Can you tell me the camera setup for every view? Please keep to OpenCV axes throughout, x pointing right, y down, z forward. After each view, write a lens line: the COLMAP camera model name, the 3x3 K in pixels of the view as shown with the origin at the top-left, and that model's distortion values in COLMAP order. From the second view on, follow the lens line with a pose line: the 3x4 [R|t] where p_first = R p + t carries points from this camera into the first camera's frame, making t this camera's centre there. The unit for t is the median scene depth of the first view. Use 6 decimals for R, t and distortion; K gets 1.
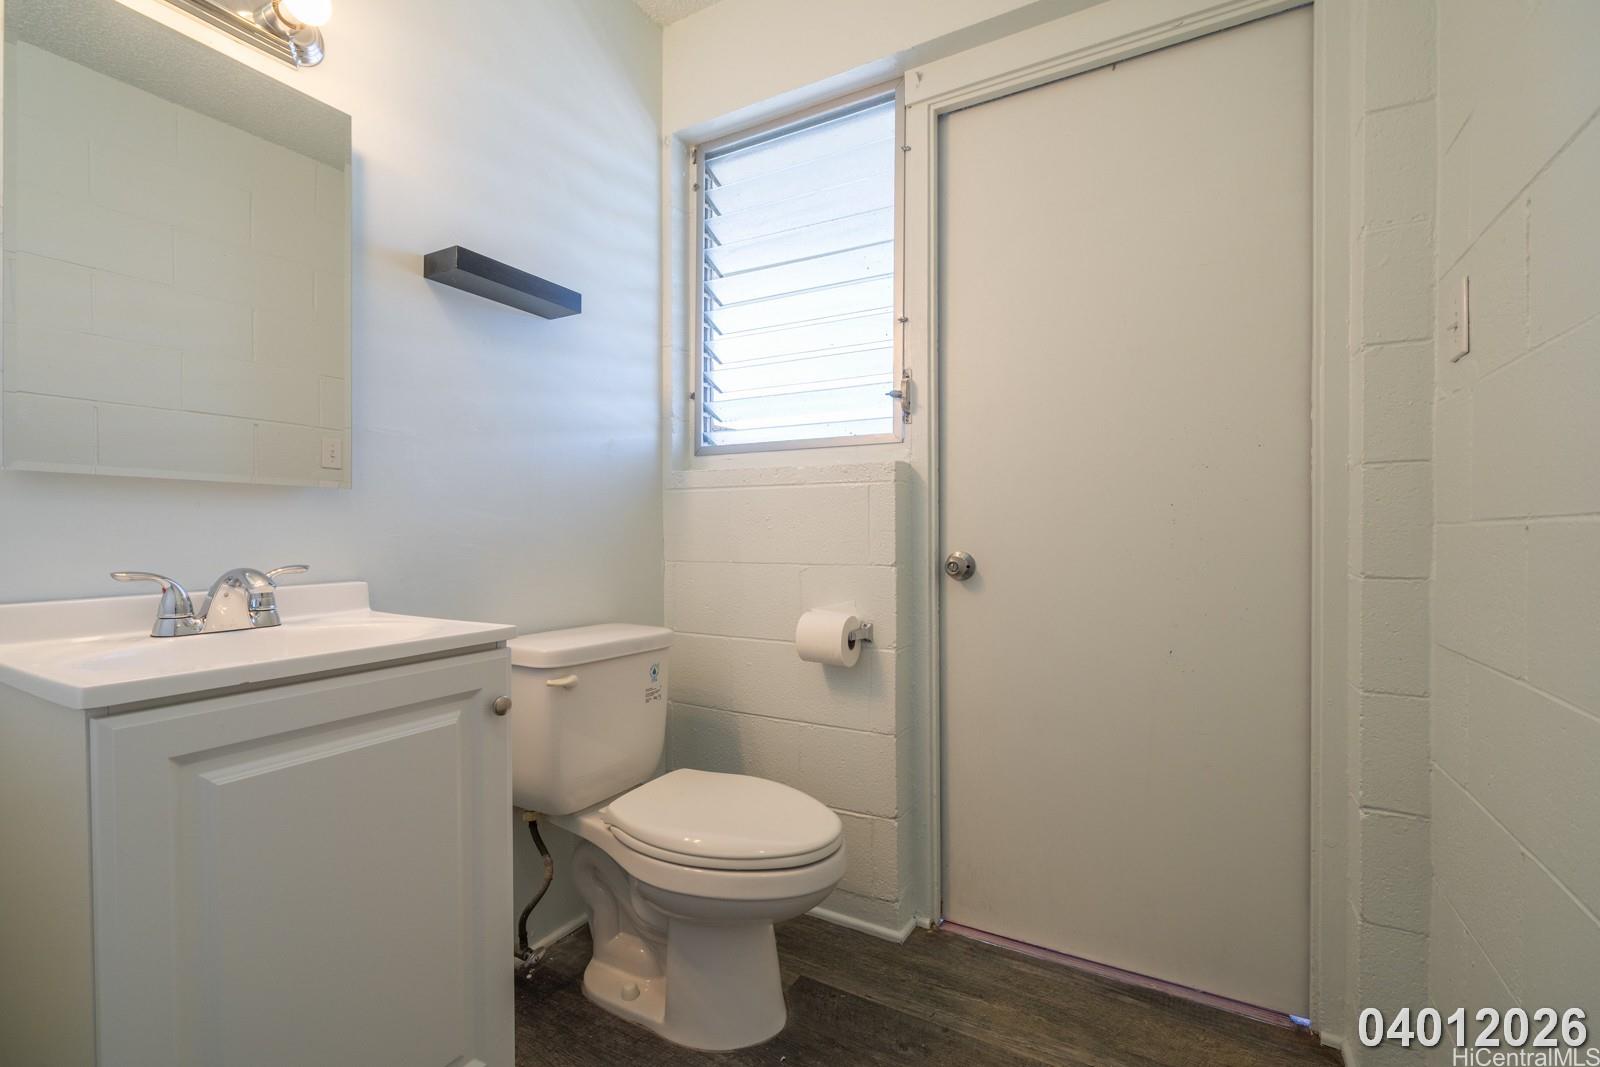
lens RADIAL K [[698.0, 0, 790.5], [0, 698.0, 539.2], [0, 0, 1]] dist [-0.001680, 0.000161]
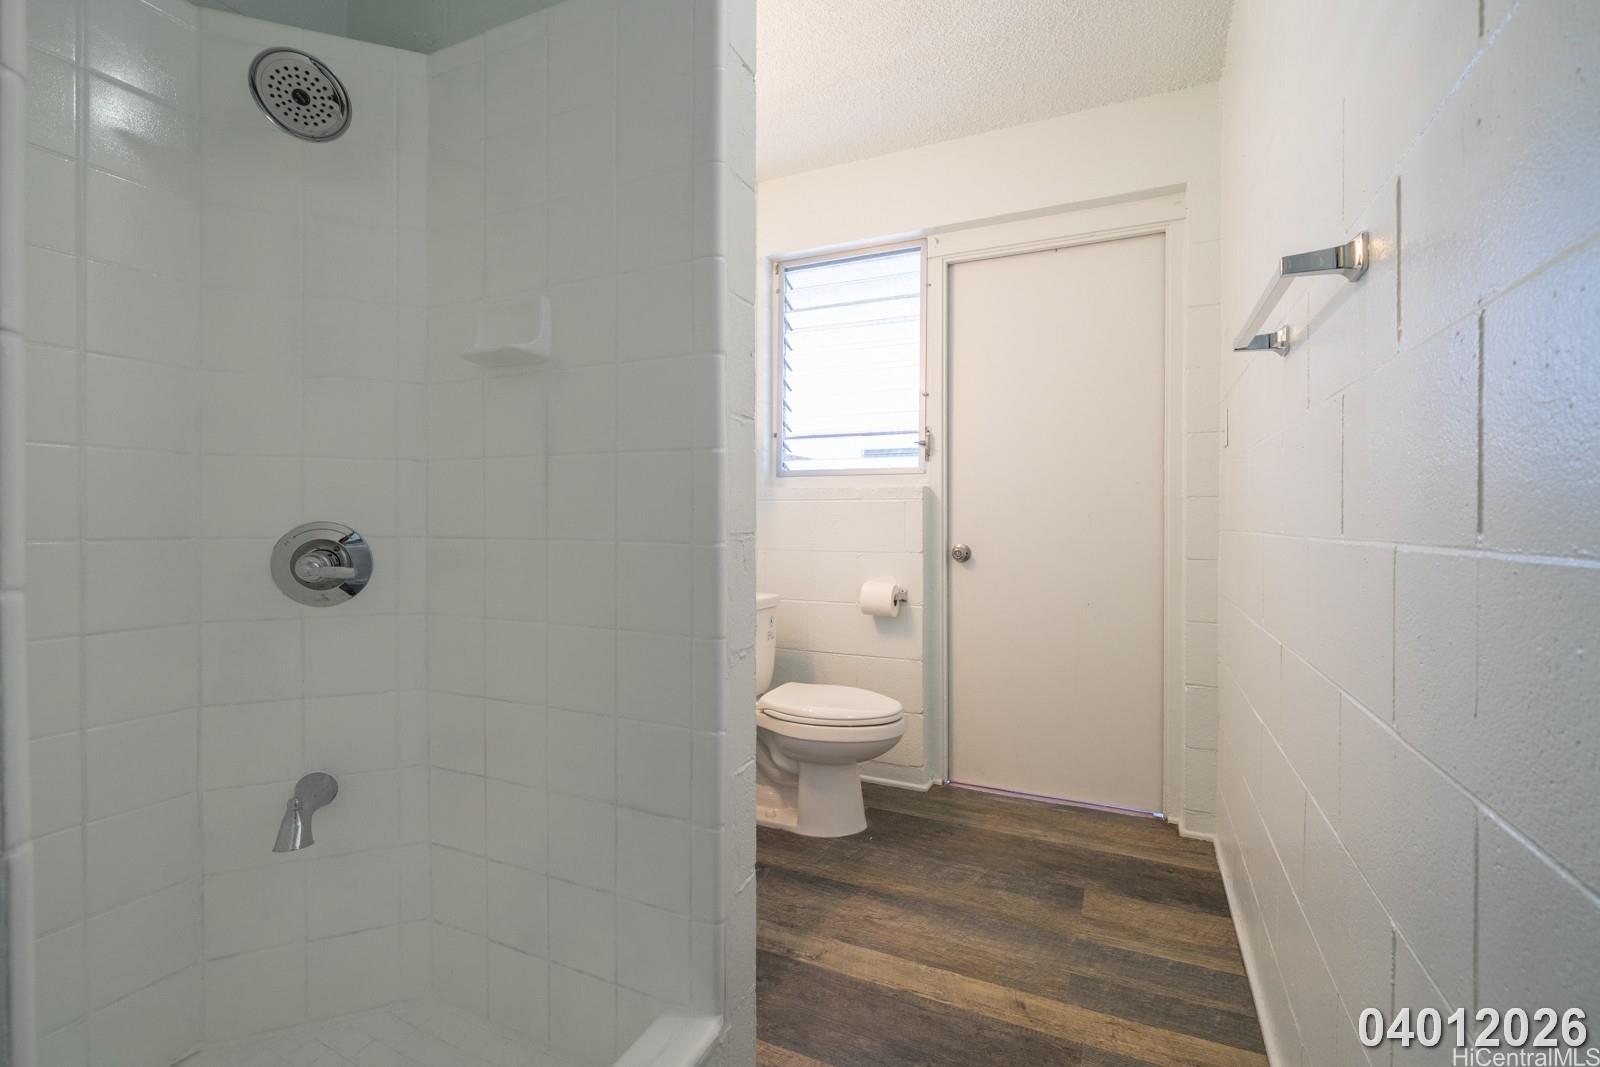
lens RADIAL K [[698.0, 0, 810.0], [0, 698.0, 525.9], [0, 0, 1]] dist [-0.001680, 0.000161]
pose [[0.995071, 0.003307, 0.099105, -0.251497], [-0.003125, 0.999993, -0.001990, -0.018419], [-0.099111, 0.001670, 0.995075, -0.527876]]
